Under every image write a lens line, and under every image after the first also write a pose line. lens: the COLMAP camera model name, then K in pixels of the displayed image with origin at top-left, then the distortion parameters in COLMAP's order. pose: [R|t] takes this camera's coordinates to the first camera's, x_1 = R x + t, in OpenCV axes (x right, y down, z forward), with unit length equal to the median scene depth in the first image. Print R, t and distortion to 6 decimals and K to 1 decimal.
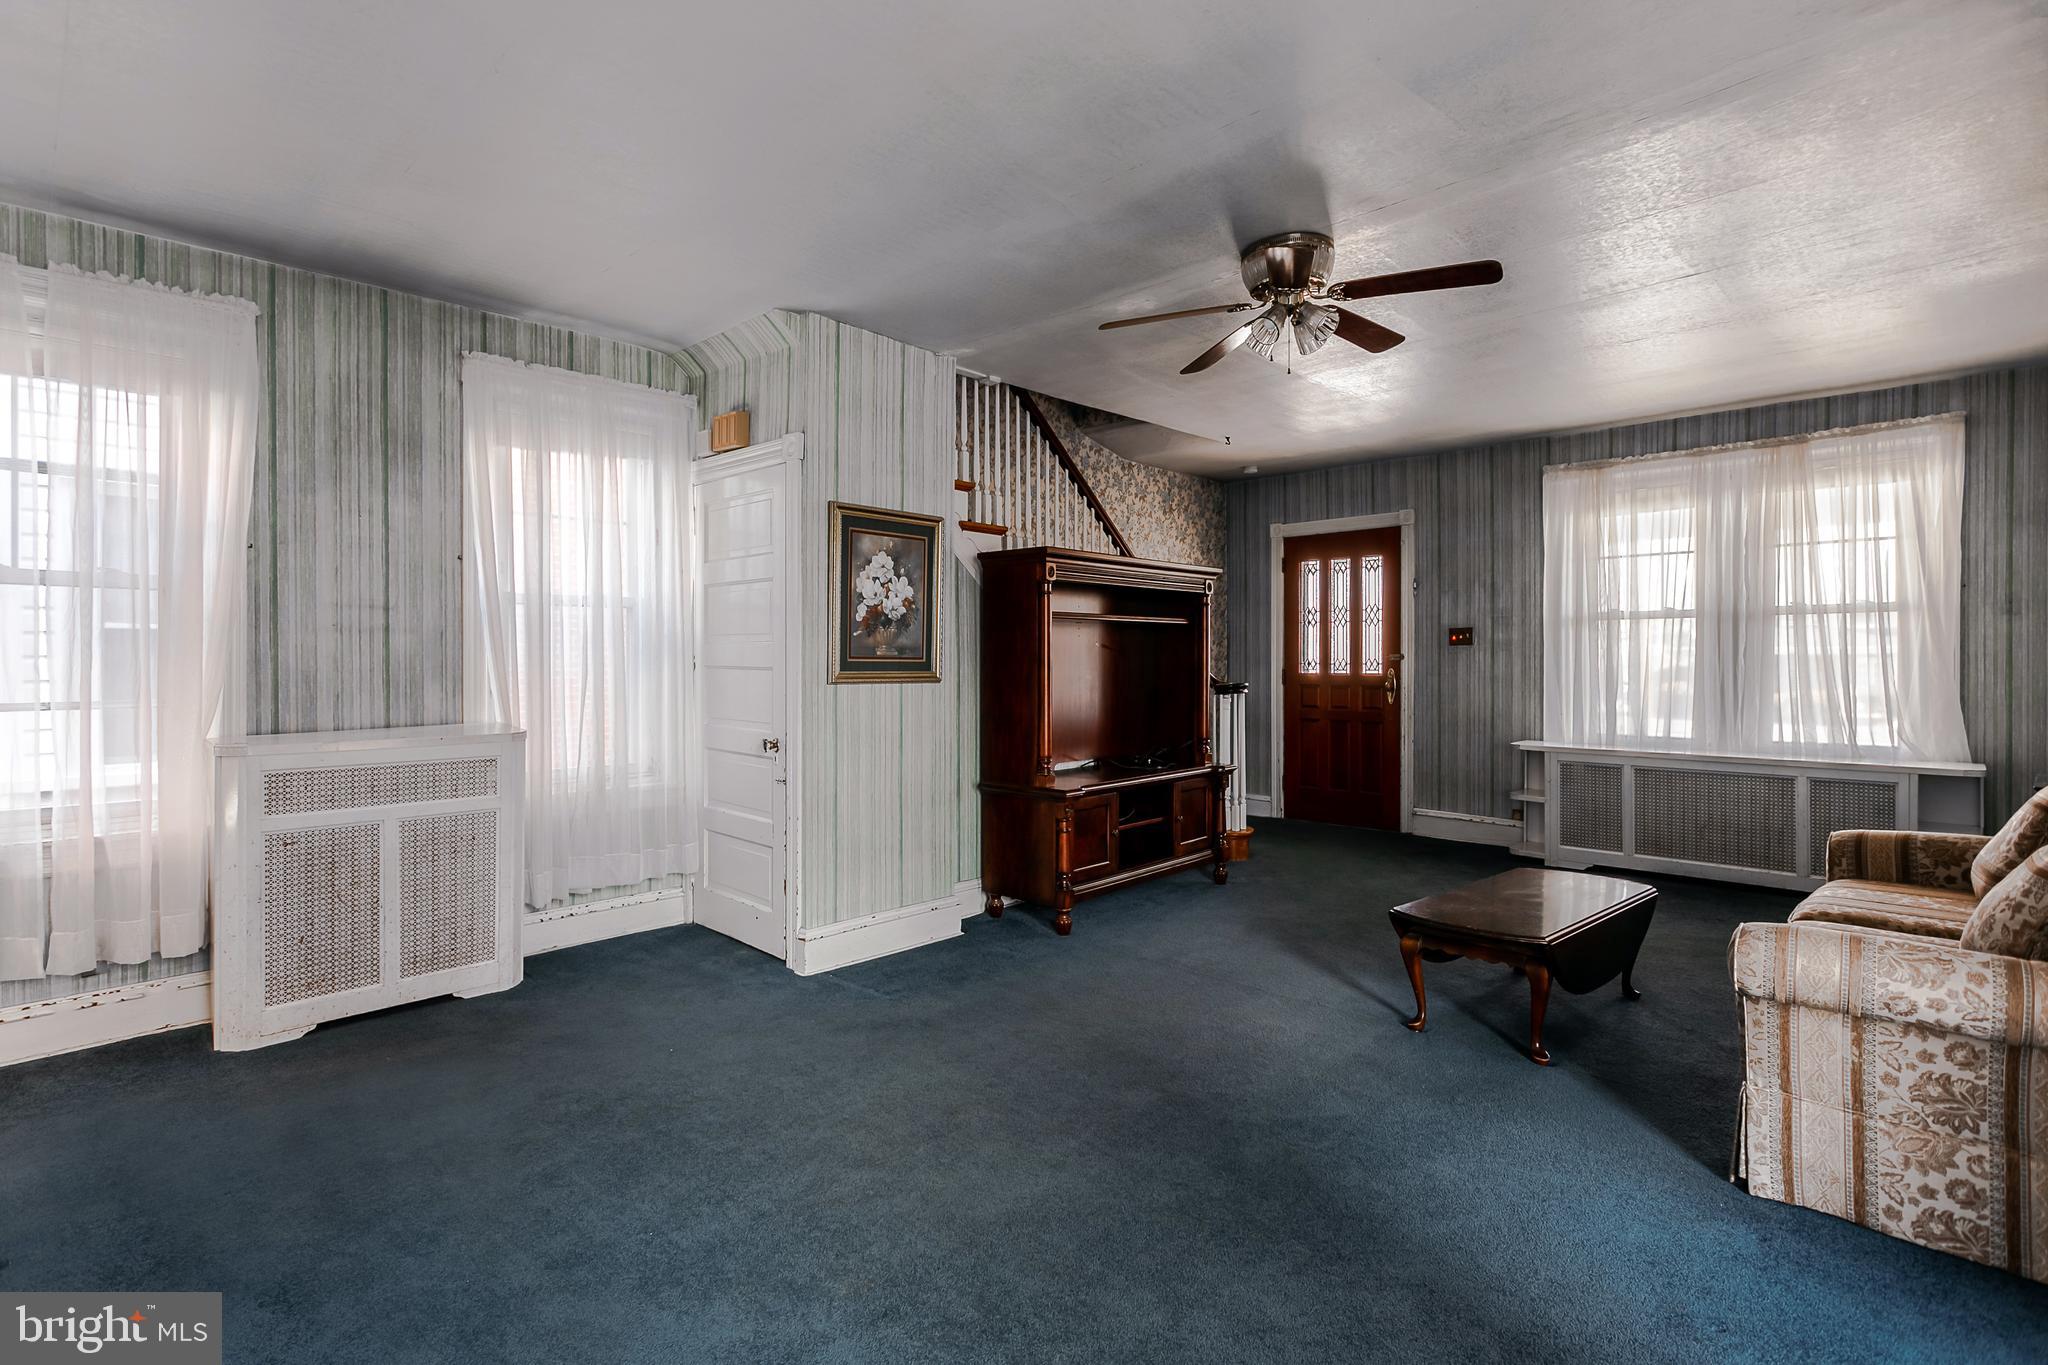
lens RADIAL K [[1025.5, 0, 1018.8], [0, 1025.5, 666.6], [0, 0, 1]] dist [0.003507, 0.000588]
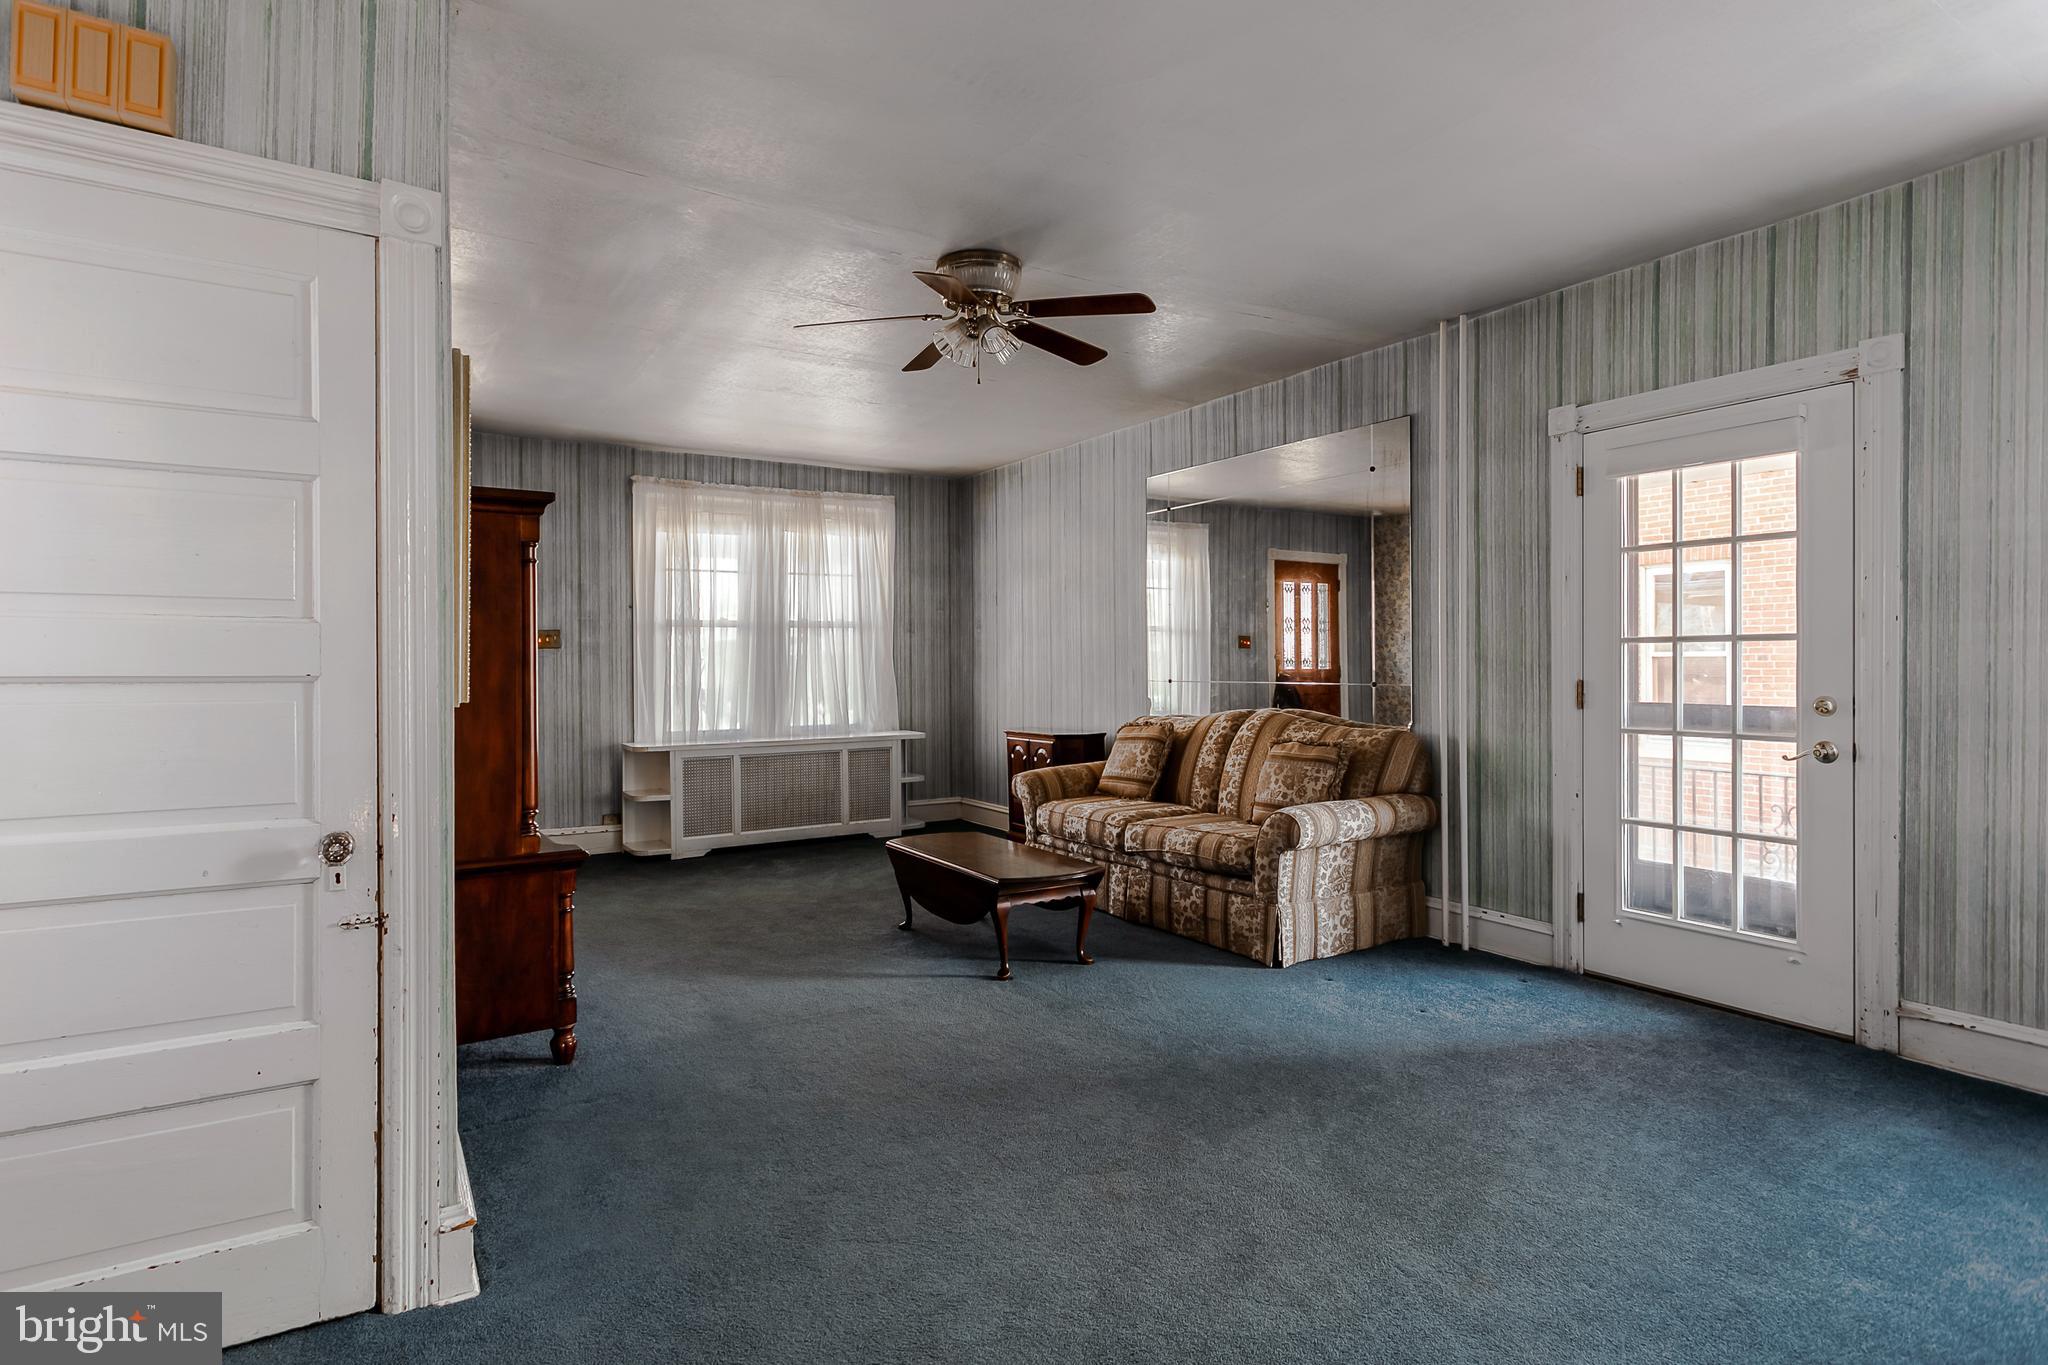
lens RADIAL K [[1025.5, 0, 1018.8], [0, 1025.5, 666.6], [0, 0, 1]] dist [0.003507, 0.000588]
pose [[0.223070, -0.006426, 0.974781, -0.451999], [0.013992, 0.999896, 0.003389, -0.001904], [-0.974702, 0.012883, 0.223137, 0.443513]]
